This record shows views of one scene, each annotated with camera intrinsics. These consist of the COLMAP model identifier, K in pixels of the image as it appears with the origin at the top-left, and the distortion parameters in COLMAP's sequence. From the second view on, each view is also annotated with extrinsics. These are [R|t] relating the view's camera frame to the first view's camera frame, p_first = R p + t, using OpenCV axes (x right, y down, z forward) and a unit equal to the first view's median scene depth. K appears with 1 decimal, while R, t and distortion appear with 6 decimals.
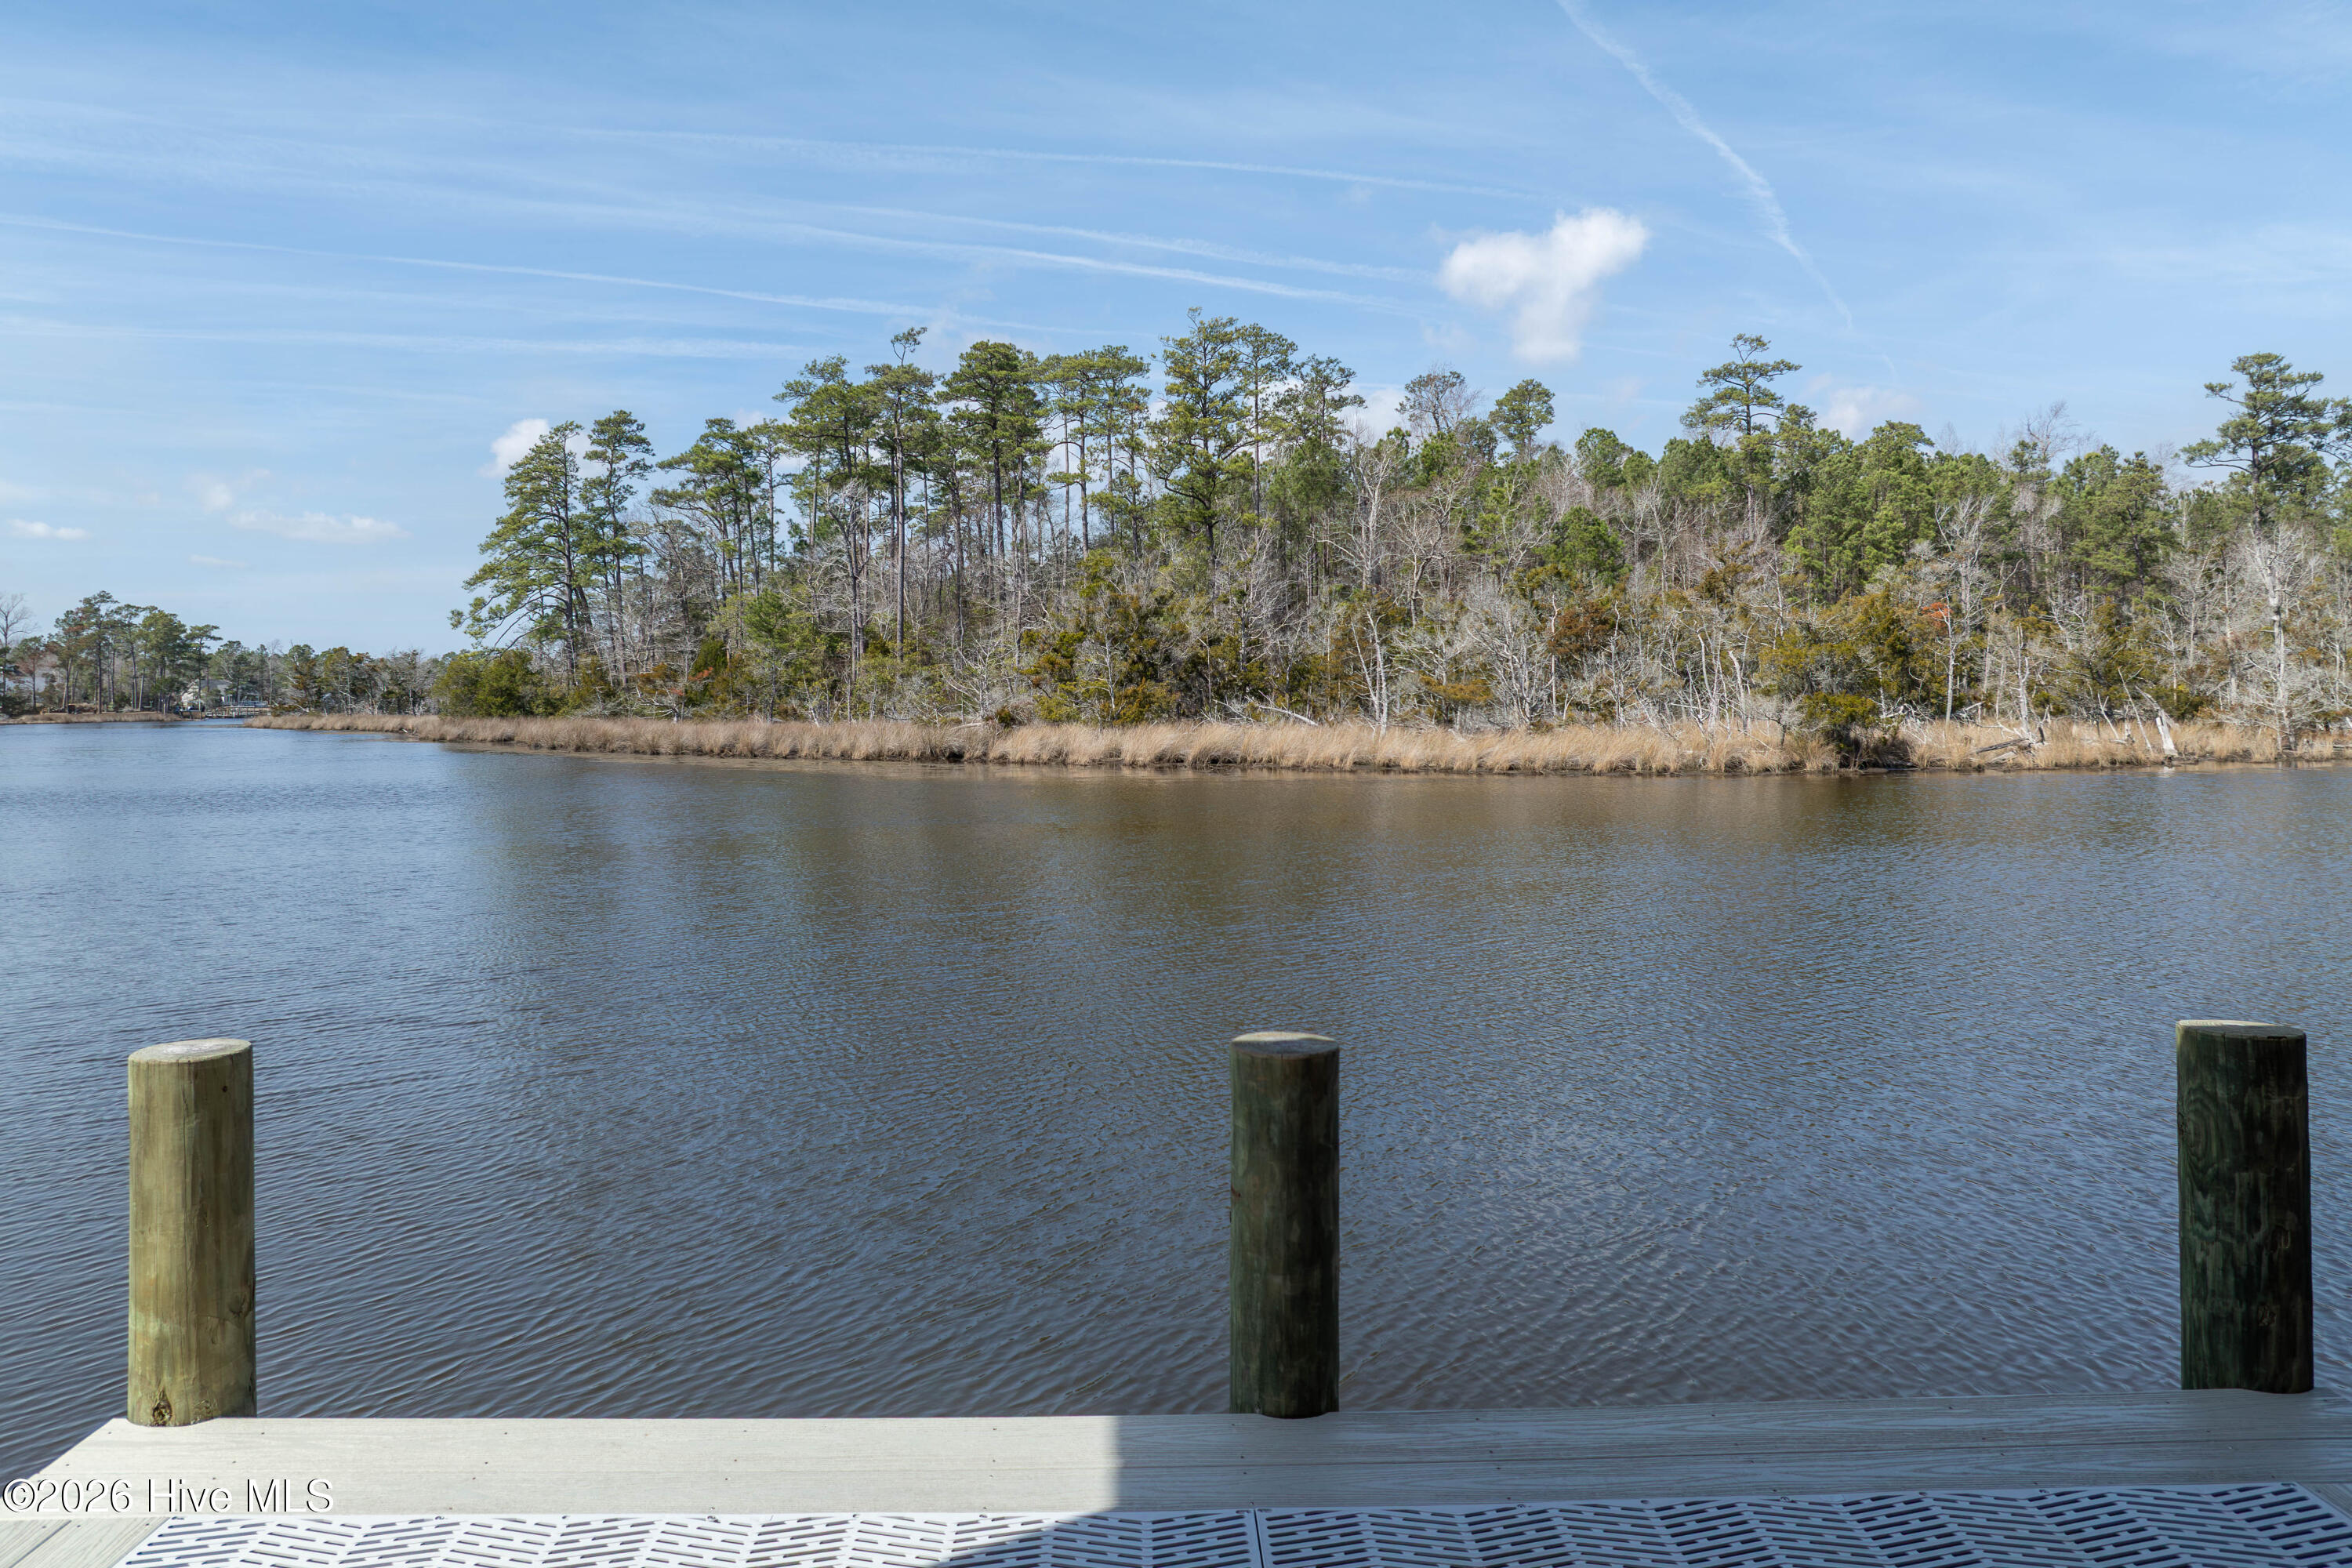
lens RADIAL K [[1645.2, 0, 1183.1], [0, 1645.2, 684.3], [0, 0, 1]] dist [-0.042511, 0.000297]
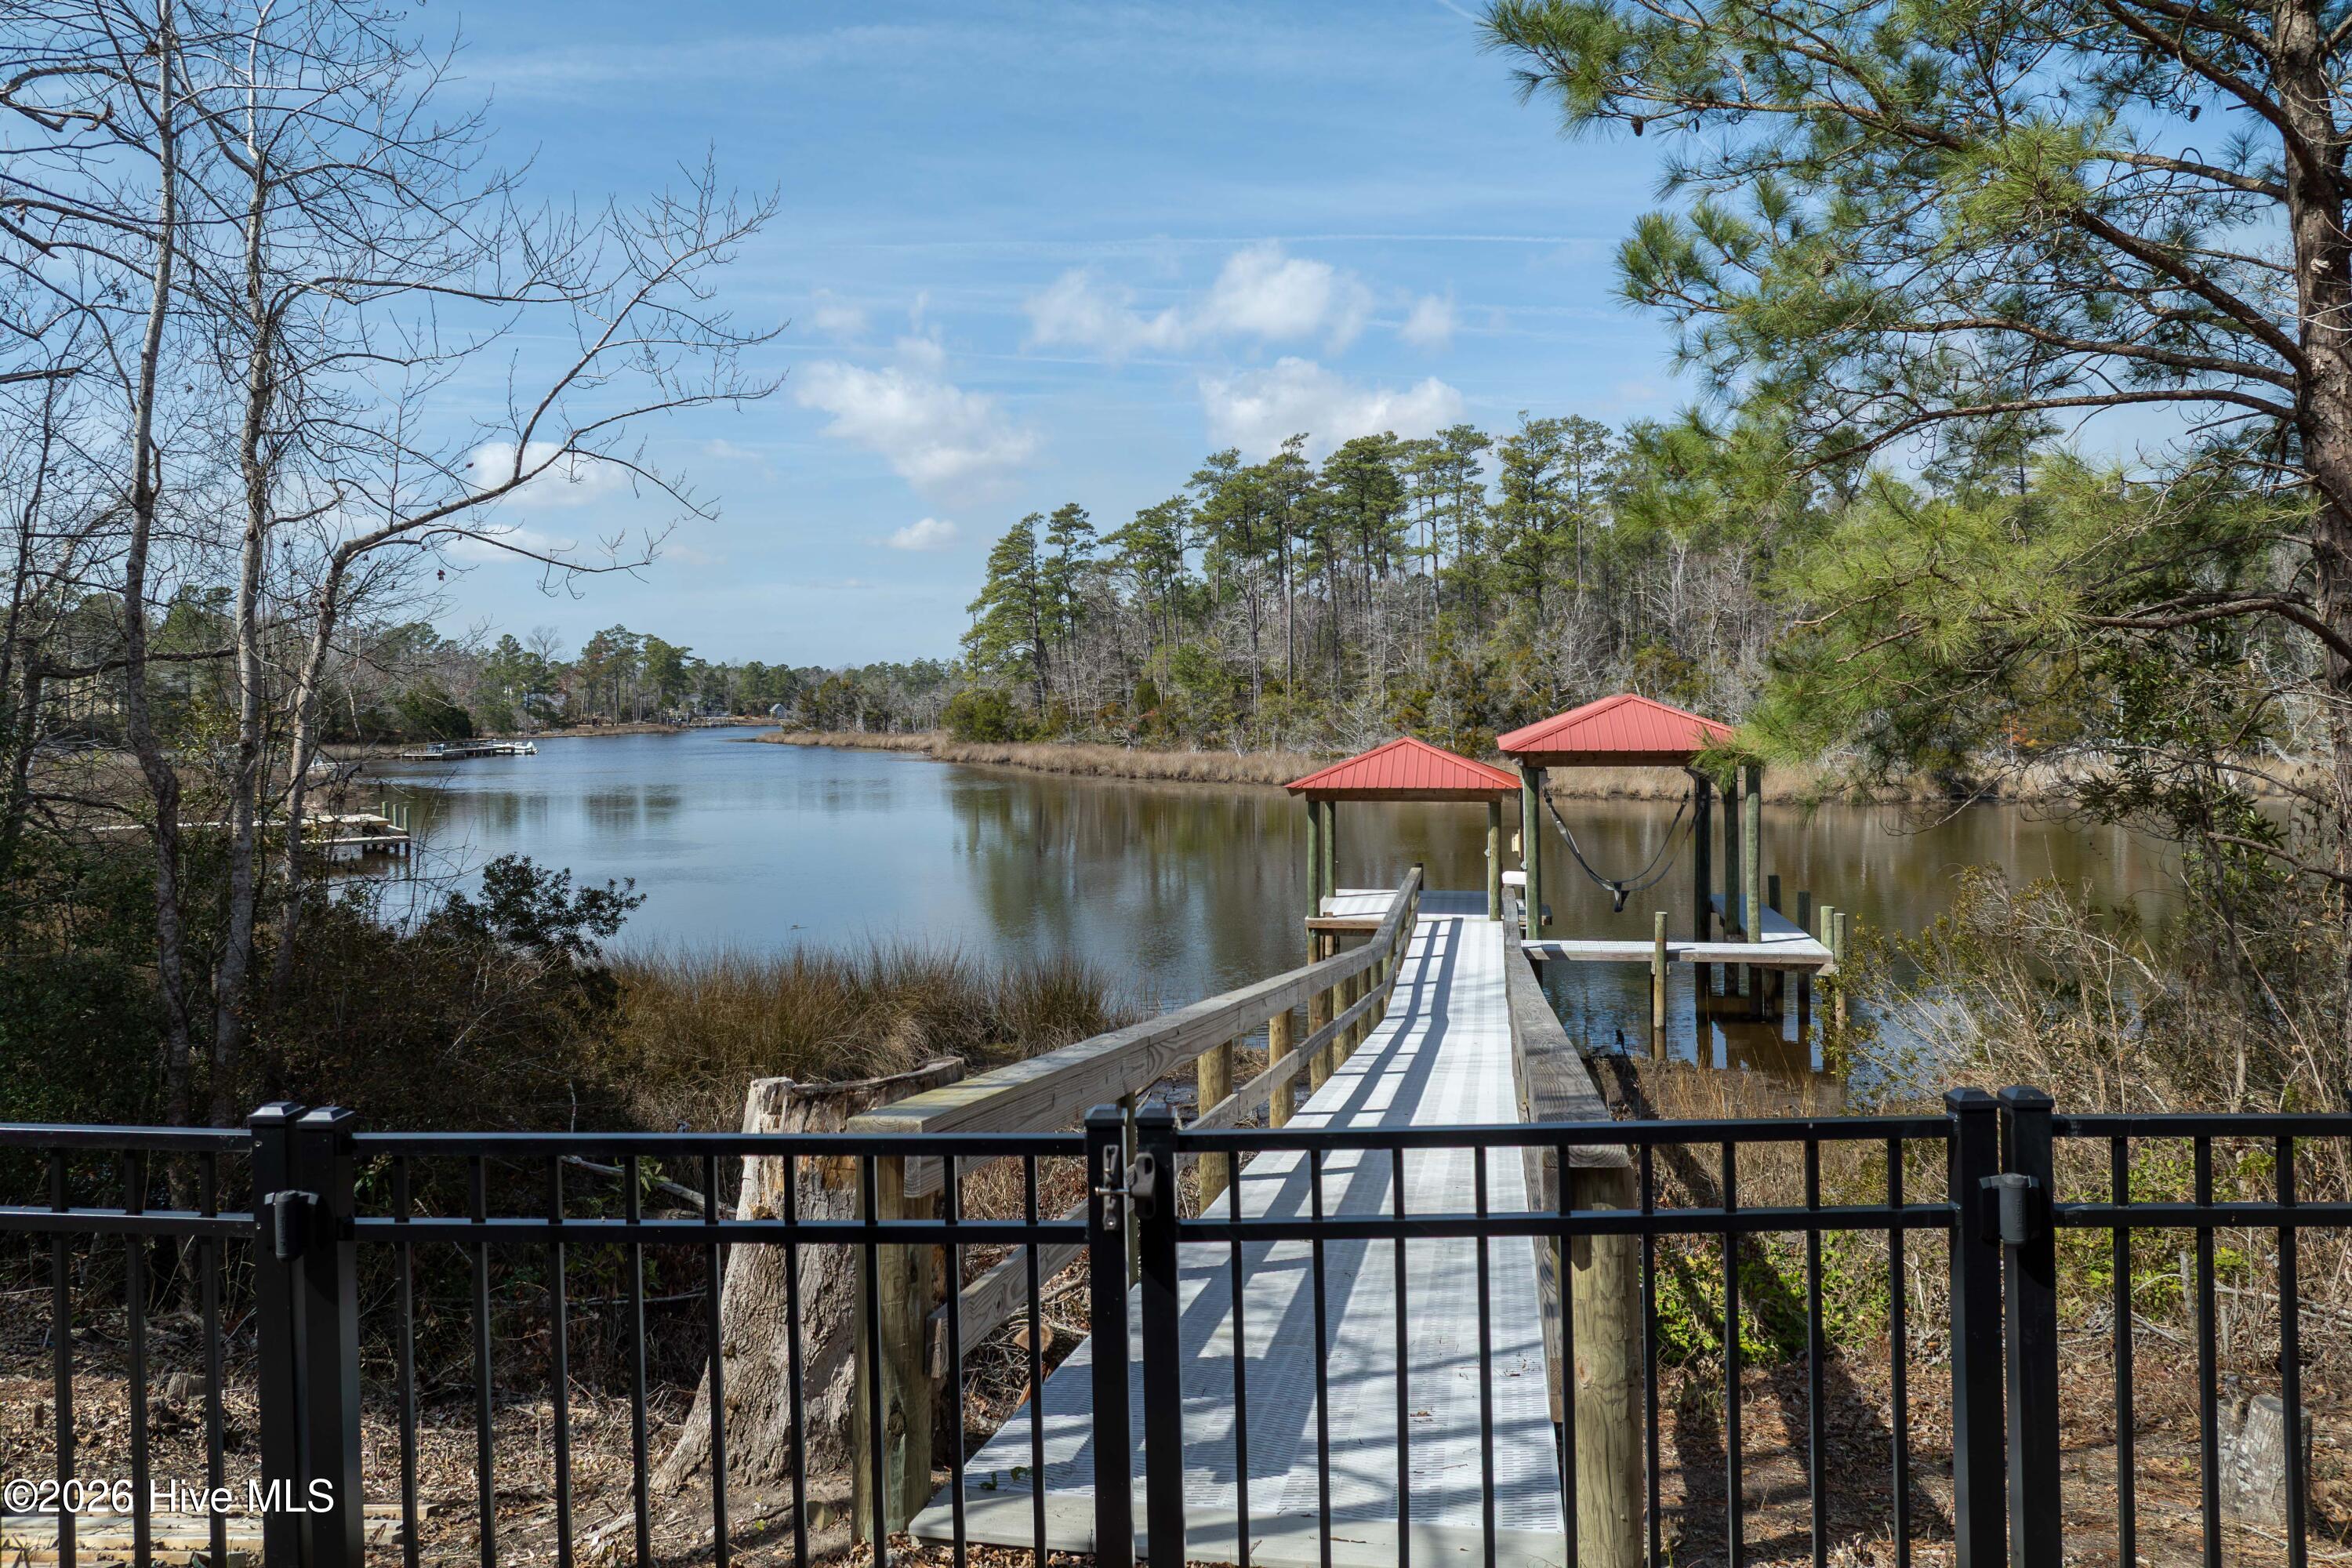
lens RADIAL K [[1639.0, 0, 1179.4], [0, 1639.0, 678.6], [0, 0, 1]] dist [-0.026273, -0.002867]
pose [[0.975412, -0.008958, -0.220209, 0.022265], [0.008544, 0.999959, -0.002835, -0.025034], [0.220225, 0.000884, 0.975449, -0.247592]]
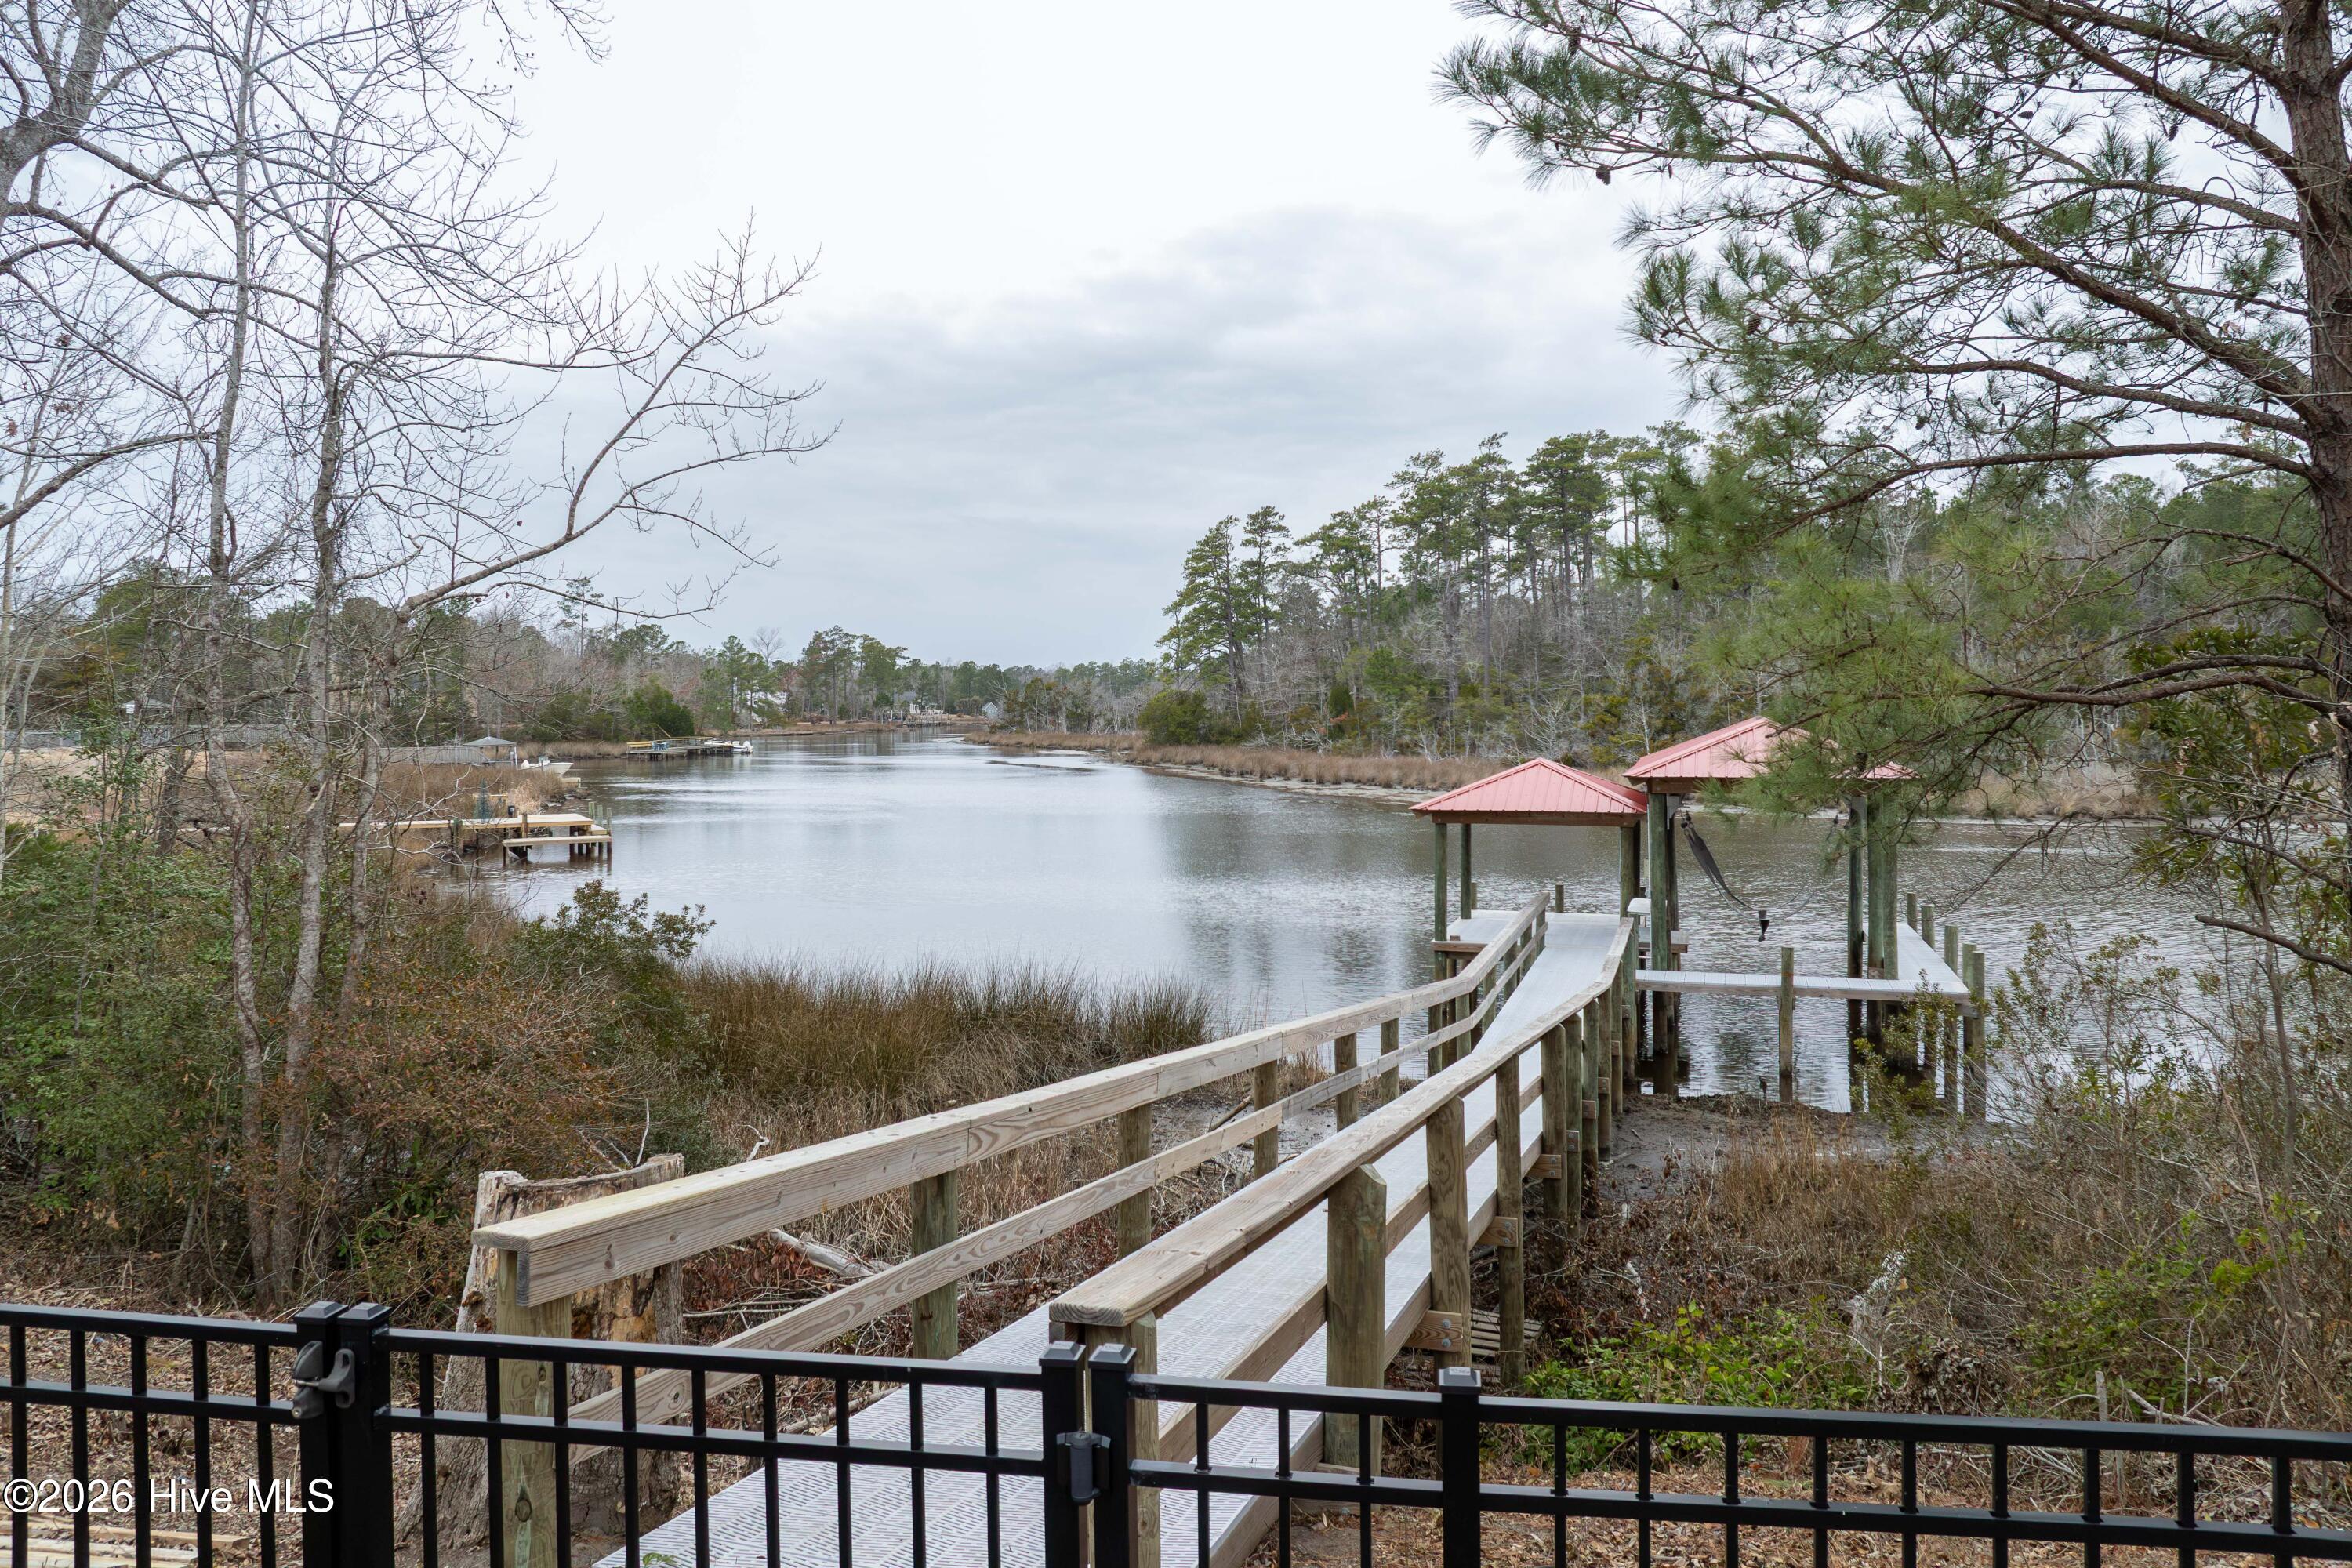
lens RADIAL K [[1642.6, 0, 1178.4], [0, 1642.6, 674.2], [0, 0, 1]] dist [-0.034449, -0.006268]
pose [[0.939219, -0.007518, -0.343236, 0.034193], [0.005906, 0.999966, -0.005742, -0.027938], [0.343267, 0.003366, 0.939232, -0.245256]]
